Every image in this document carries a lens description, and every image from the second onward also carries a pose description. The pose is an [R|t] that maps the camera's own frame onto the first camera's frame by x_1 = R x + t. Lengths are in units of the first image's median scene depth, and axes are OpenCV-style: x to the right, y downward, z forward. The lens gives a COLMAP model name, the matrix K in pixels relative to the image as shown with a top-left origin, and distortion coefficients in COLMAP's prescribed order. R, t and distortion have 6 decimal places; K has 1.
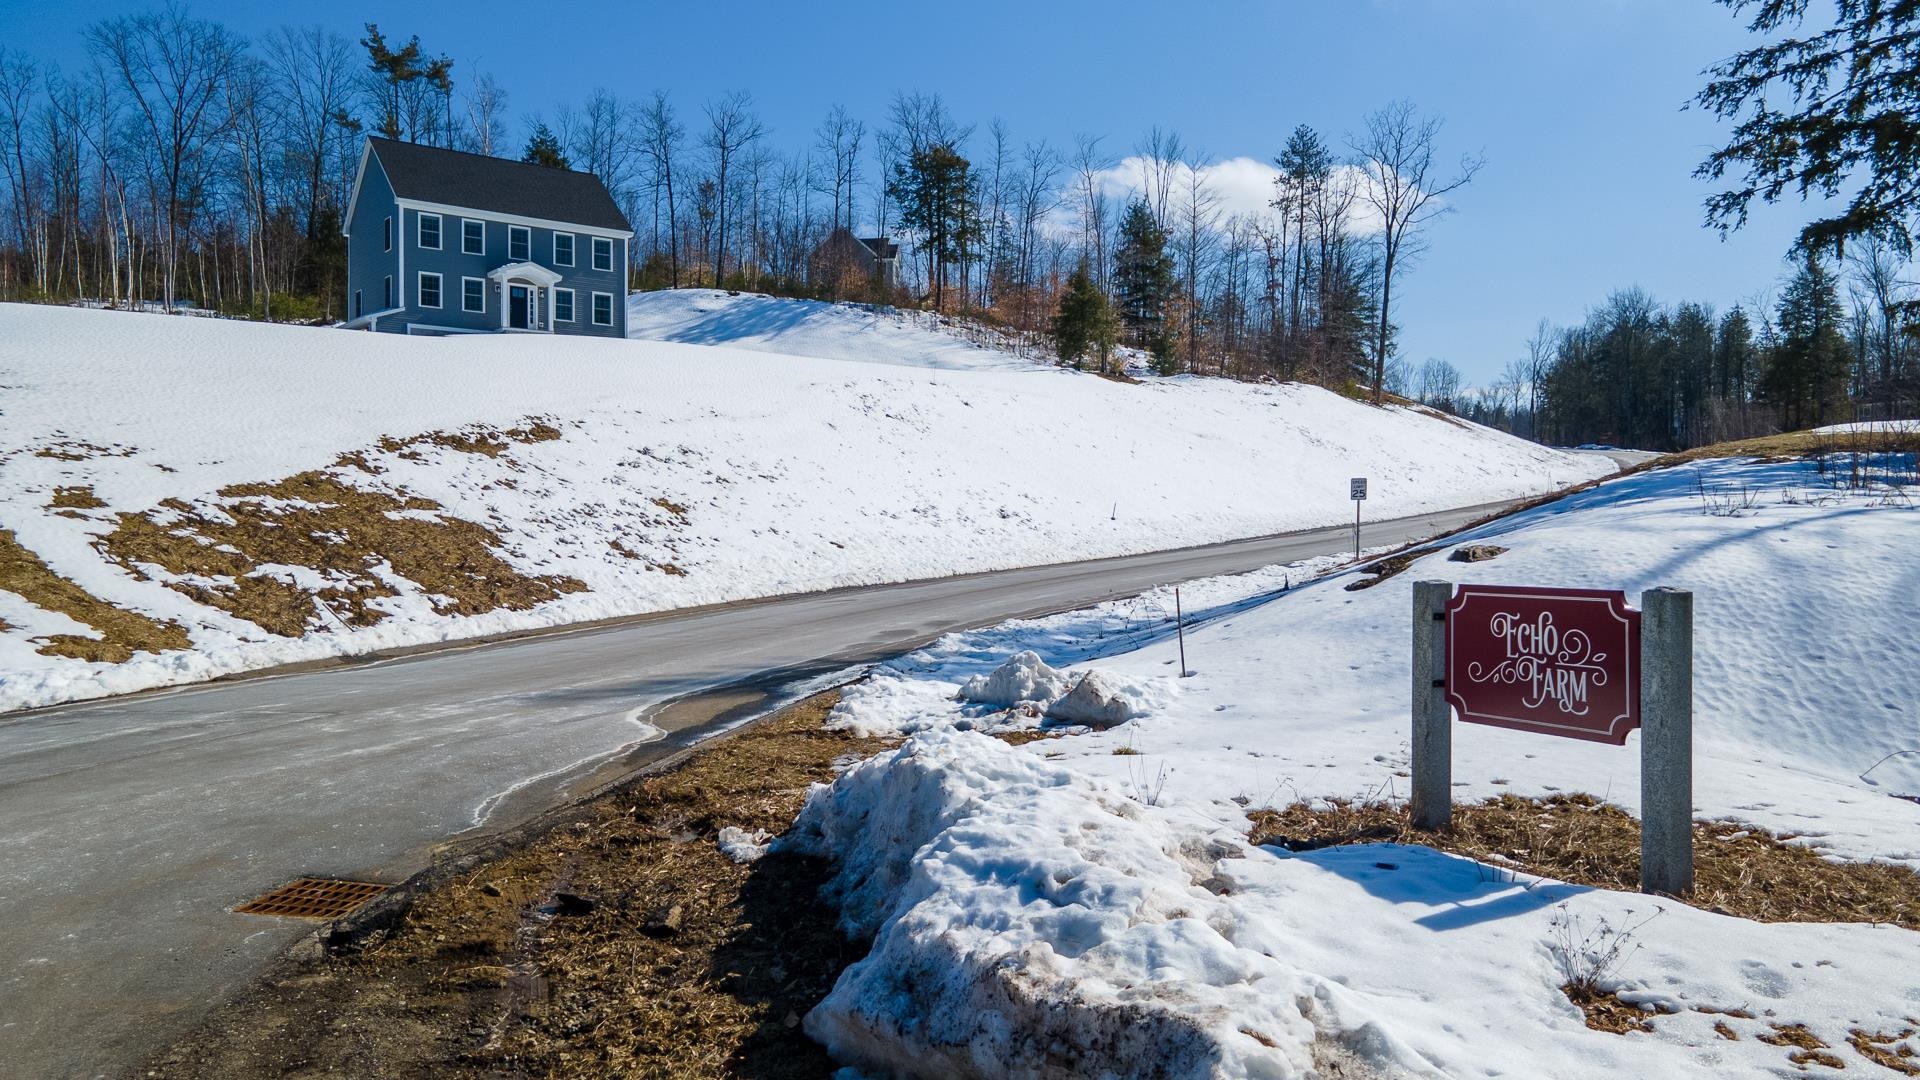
lens RADIAL K [[1388.1, 0, 960.0], [0, 1388.1, 540.0], [0, 0, 1]] dist [-0.002335, 0.069086]
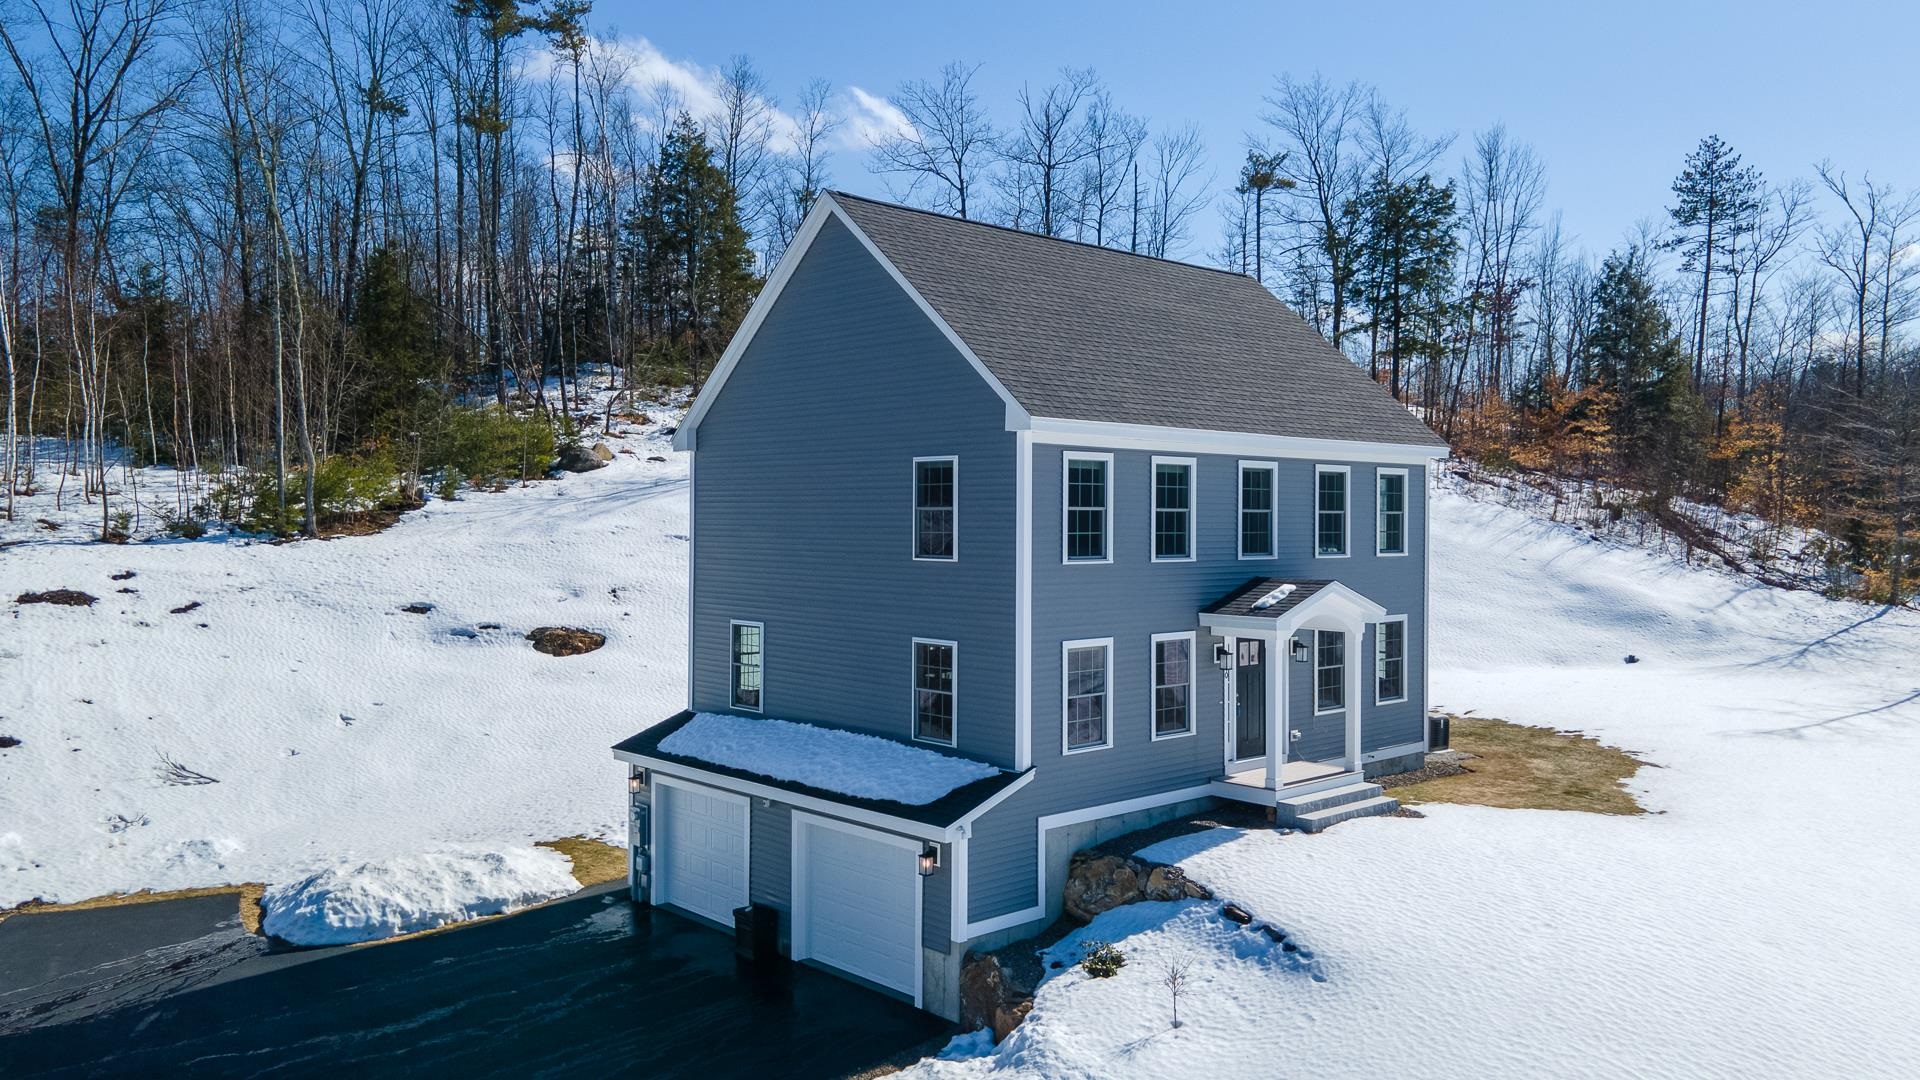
lens RADIAL K [[1414.9, 0, 960.0], [0, 1414.9, 540.0], [0, 0, 1]] dist [0.001865, 0.081843]
pose [[0.996927, 0.002148, 0.078311, -0.263414], [-0.002818, 0.999960, 0.008446, -0.131882], [-0.078289, -0.008641, 0.996893, 0.415079]]
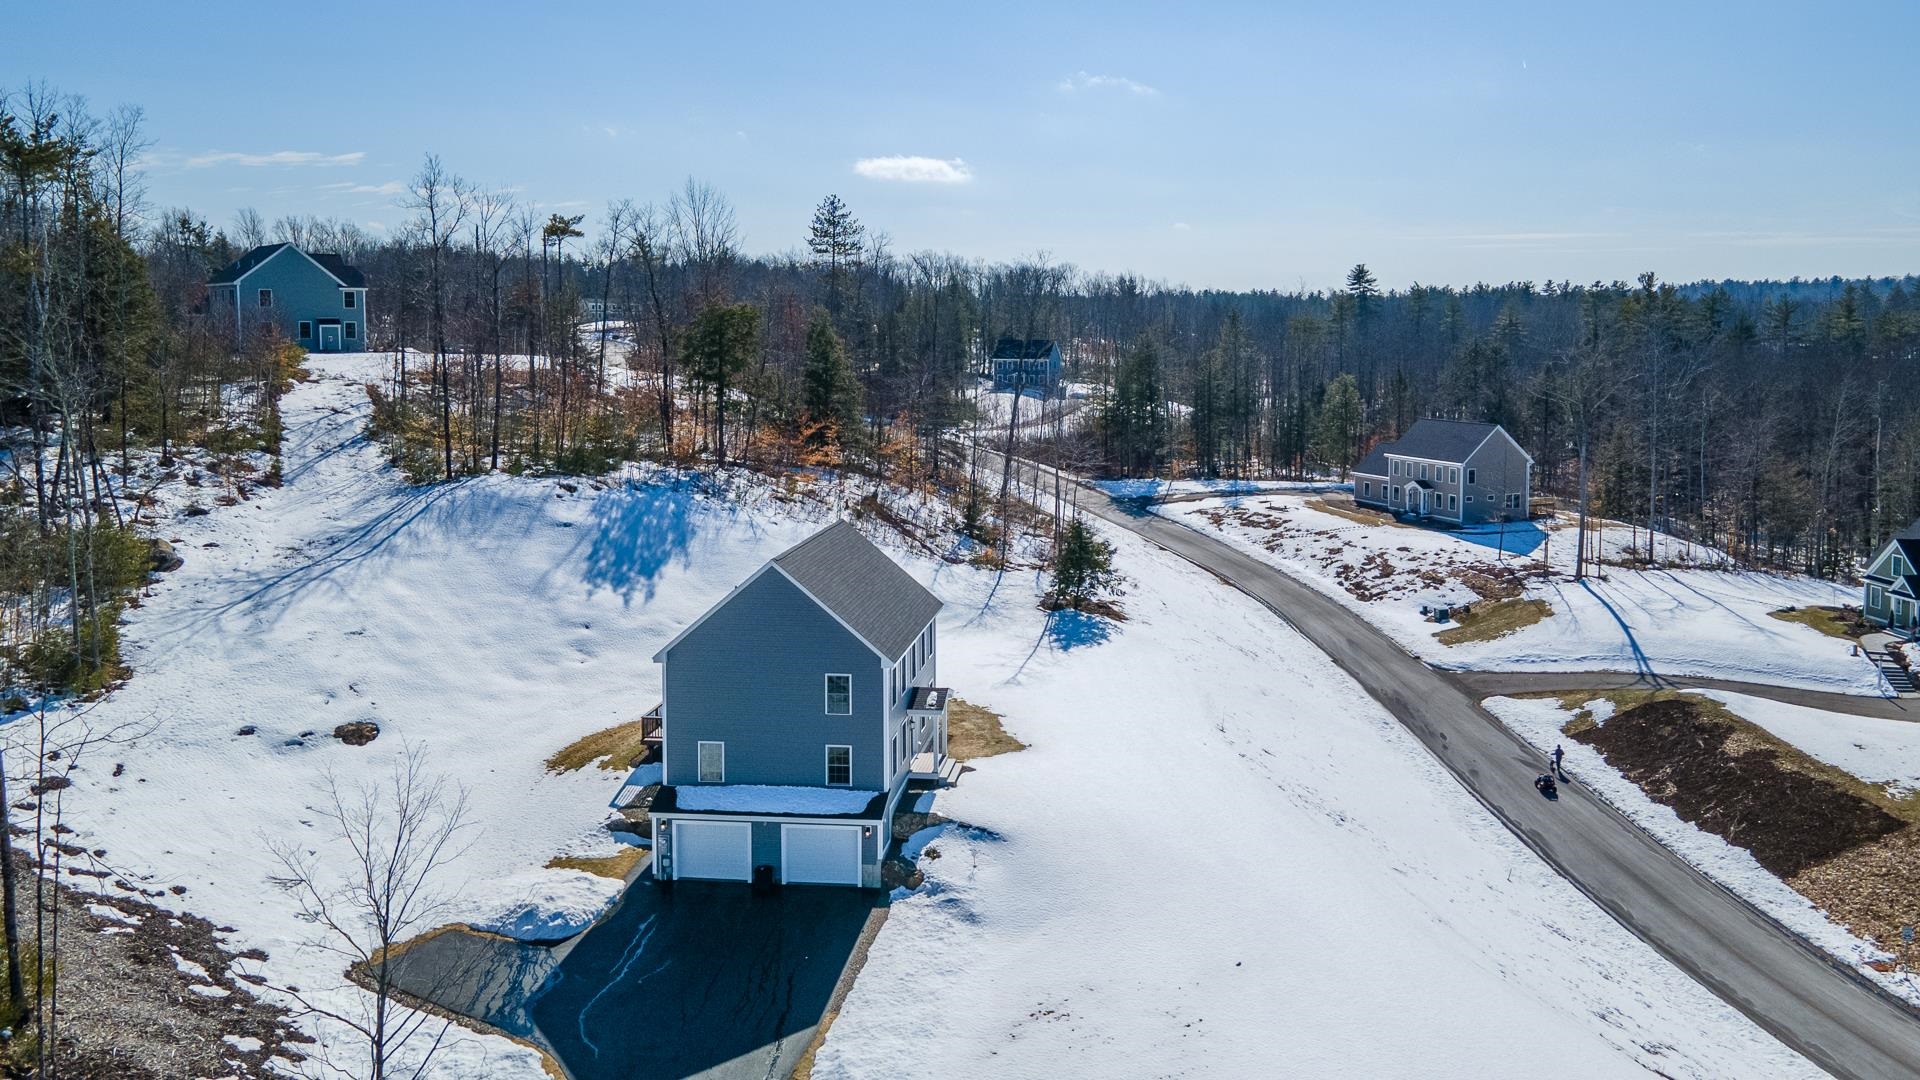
lens RADIAL K [[1379.0, 0, 1055.5], [0, 1379.0, 423.3], [0, 0, 1]] dist [0.060325, -0.049621]
pose [[0.681831, -0.041139, 0.730352, -0.555478], [-0.005847, 0.998079, 0.061678, -0.261928], [-0.731486, -0.046324, 0.680281, 0.225187]]
